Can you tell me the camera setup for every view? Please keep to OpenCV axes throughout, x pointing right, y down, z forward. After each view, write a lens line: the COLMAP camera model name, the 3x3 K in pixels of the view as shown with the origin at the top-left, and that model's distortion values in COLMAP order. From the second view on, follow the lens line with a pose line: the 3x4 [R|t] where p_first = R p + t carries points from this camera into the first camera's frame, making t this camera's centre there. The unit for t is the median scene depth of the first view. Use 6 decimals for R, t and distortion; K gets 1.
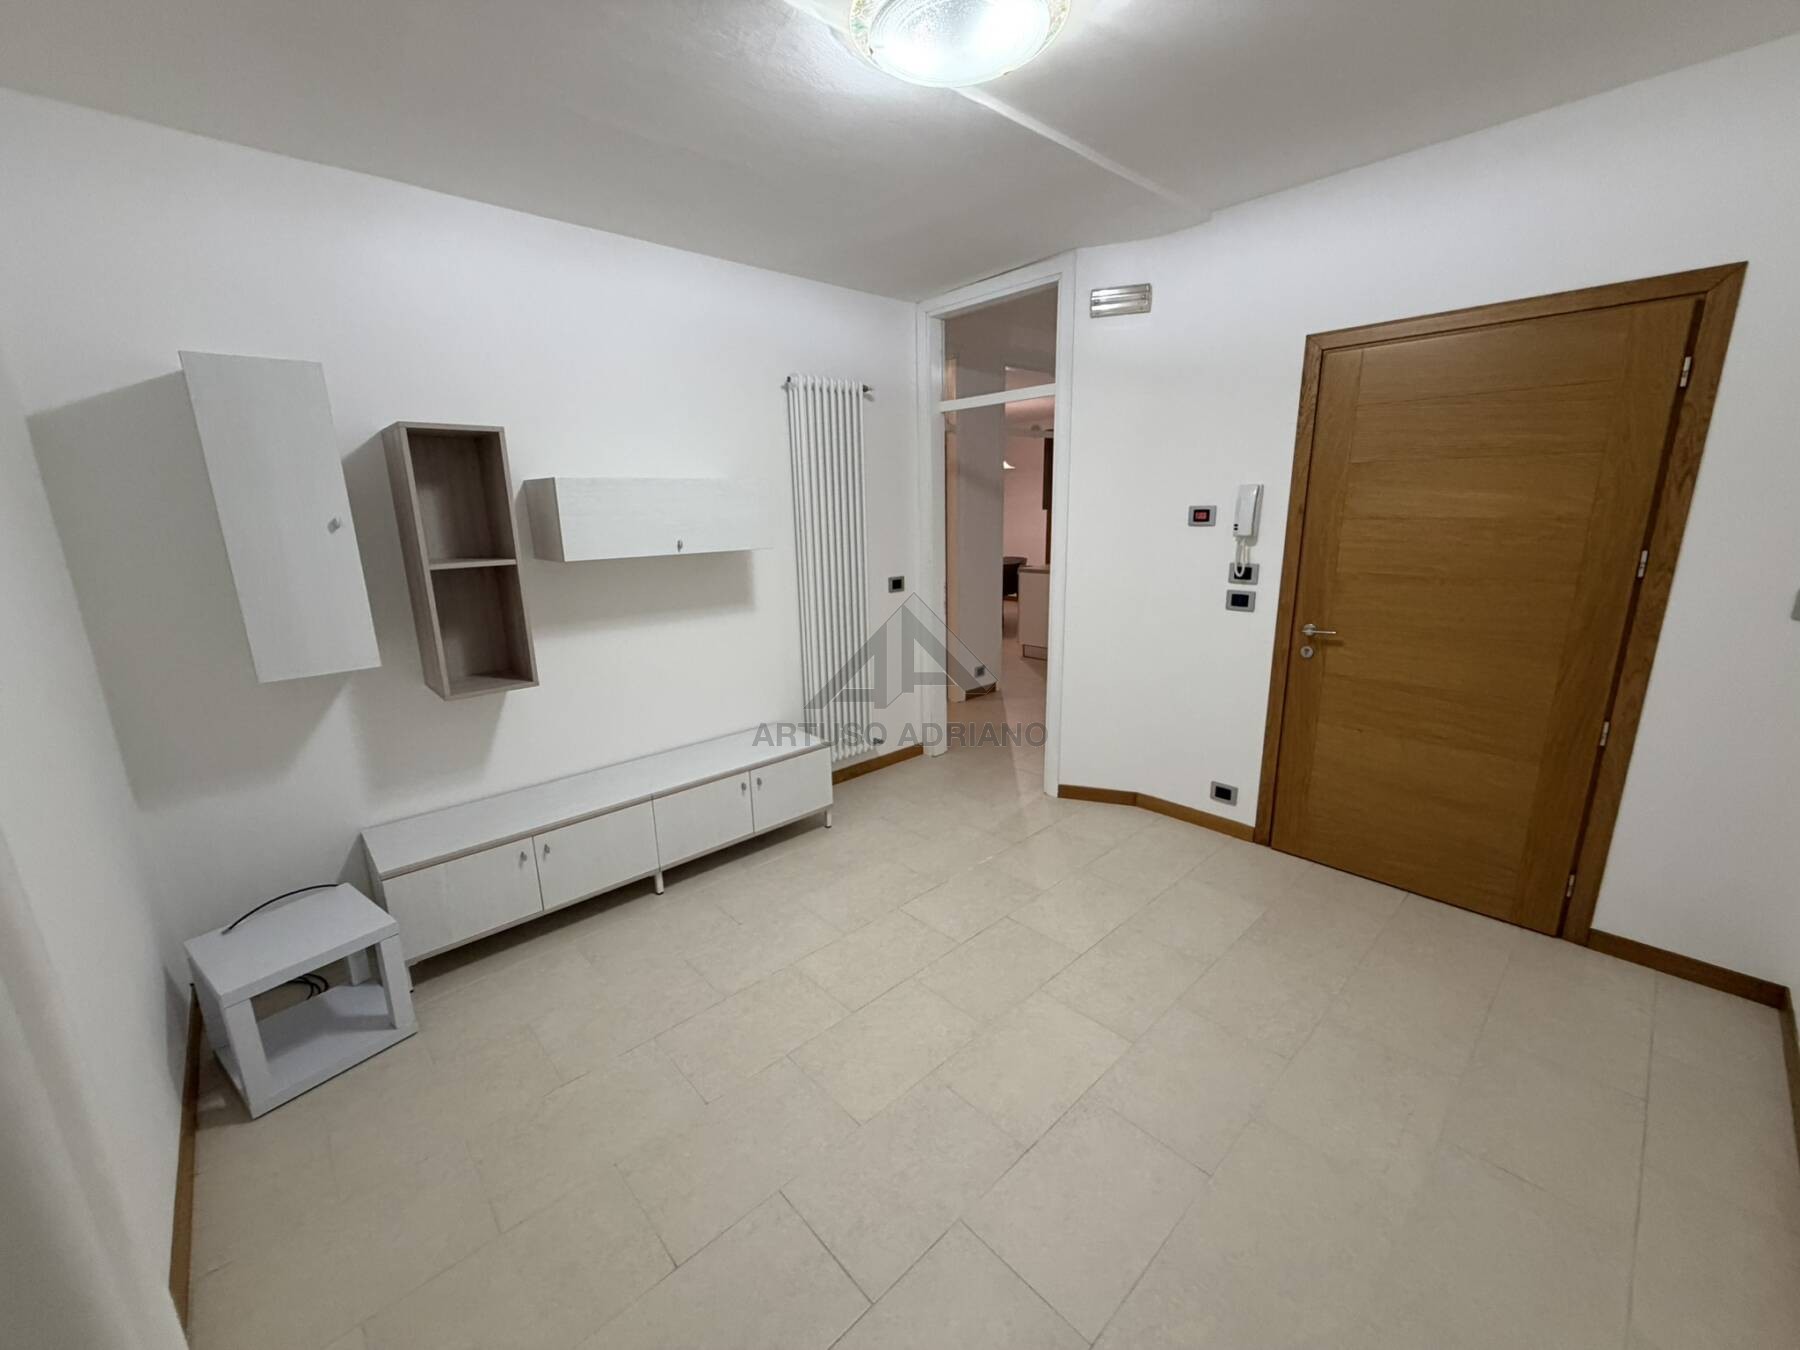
lens RADIAL K [[715.7, 0, 890.8], [0, 715.7, 674.1], [0, 0, 1]] dist [-0.000731, -0.000079]
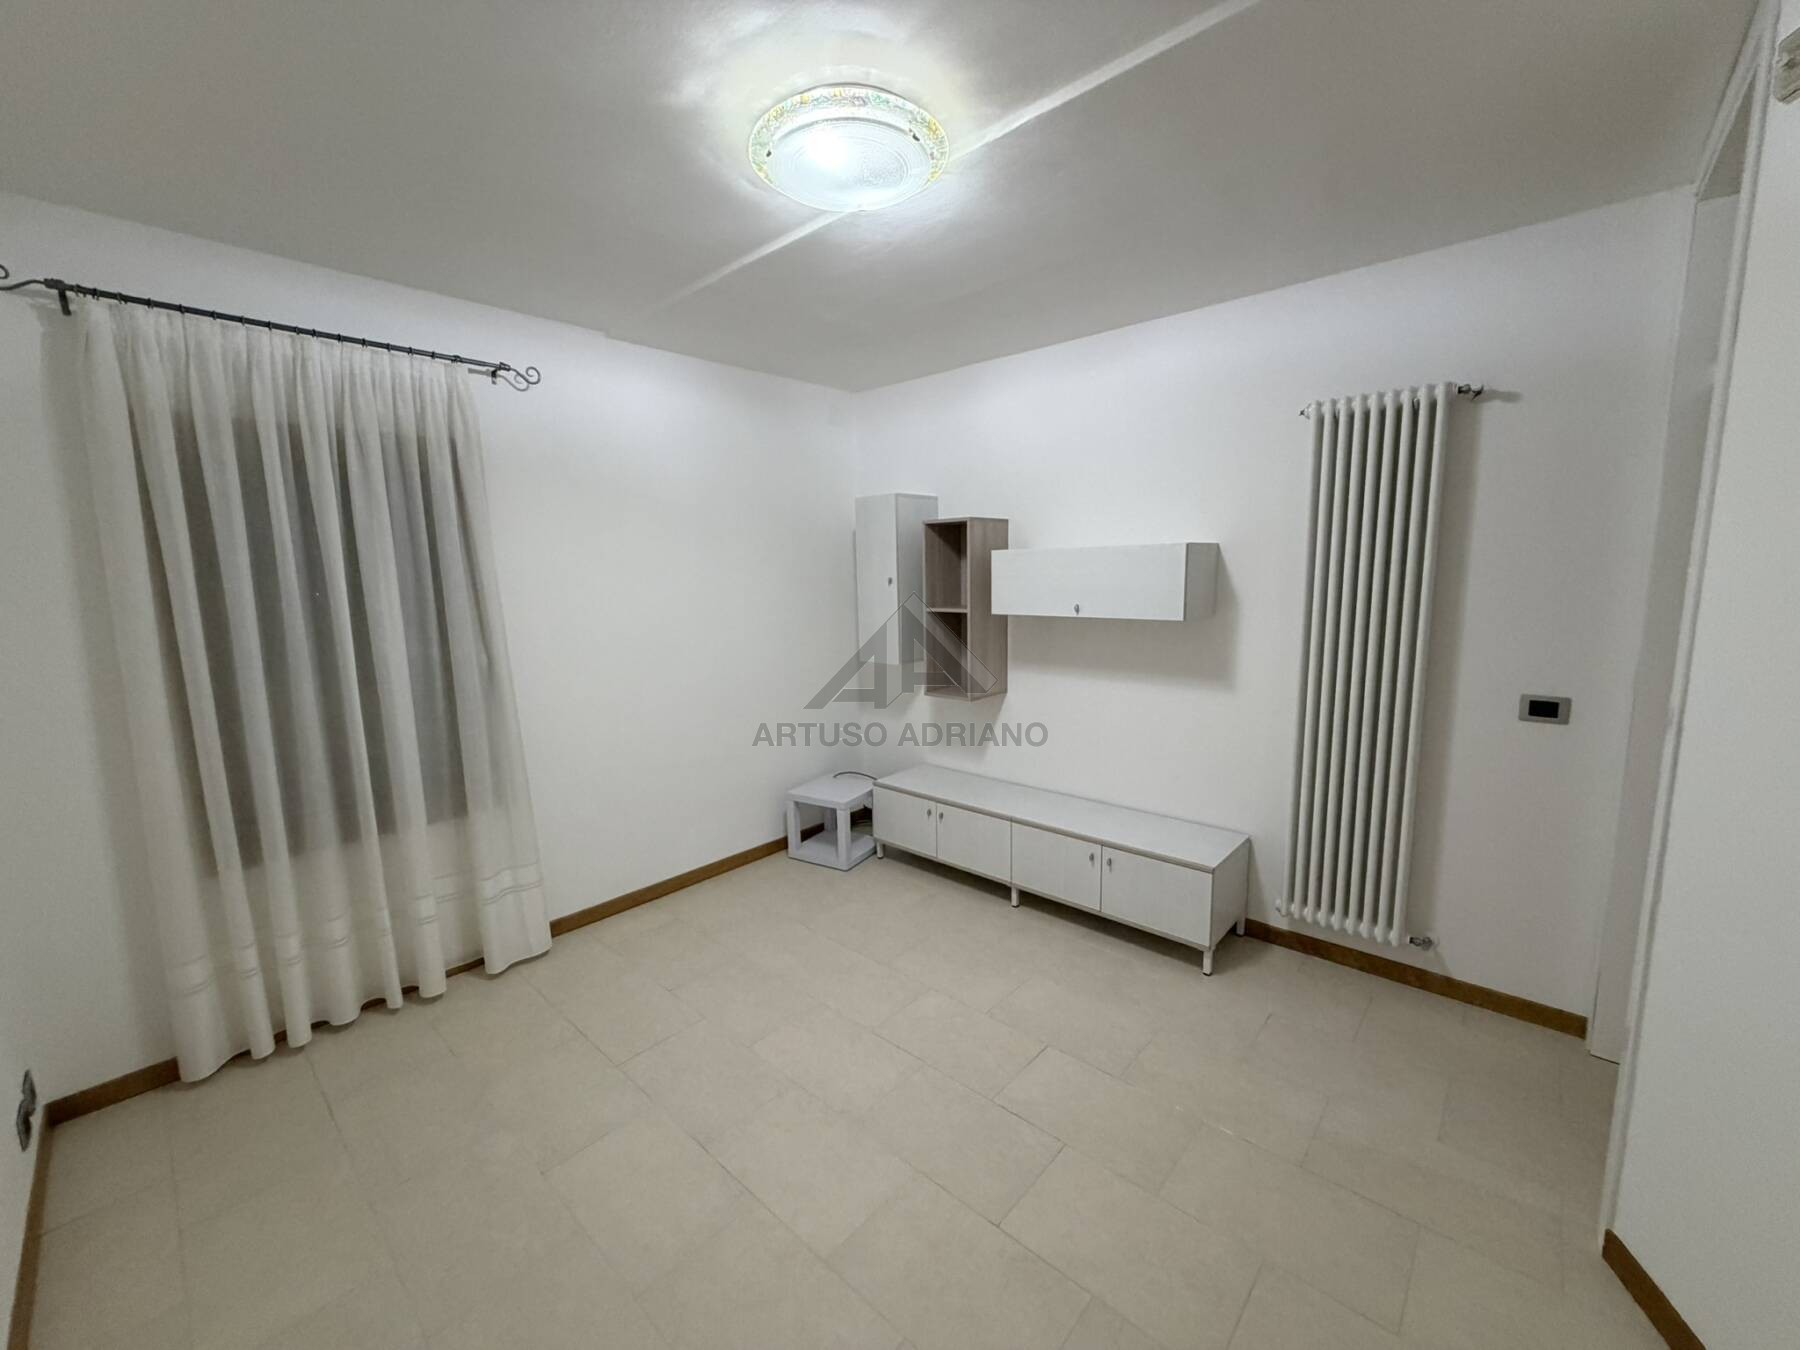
lens RADIAL K [[715.7, 0, 890.8], [0, 715.7, 674.1], [0, 0, 1]] dist [-0.000731, -0.000079]
pose [[0.083938, 0.164618, -0.982779, 0.748034], [-0.213007, 0.966428, 0.143686, -0.179669], [0.973439, 0.197278, 0.116185, 0.621984]]
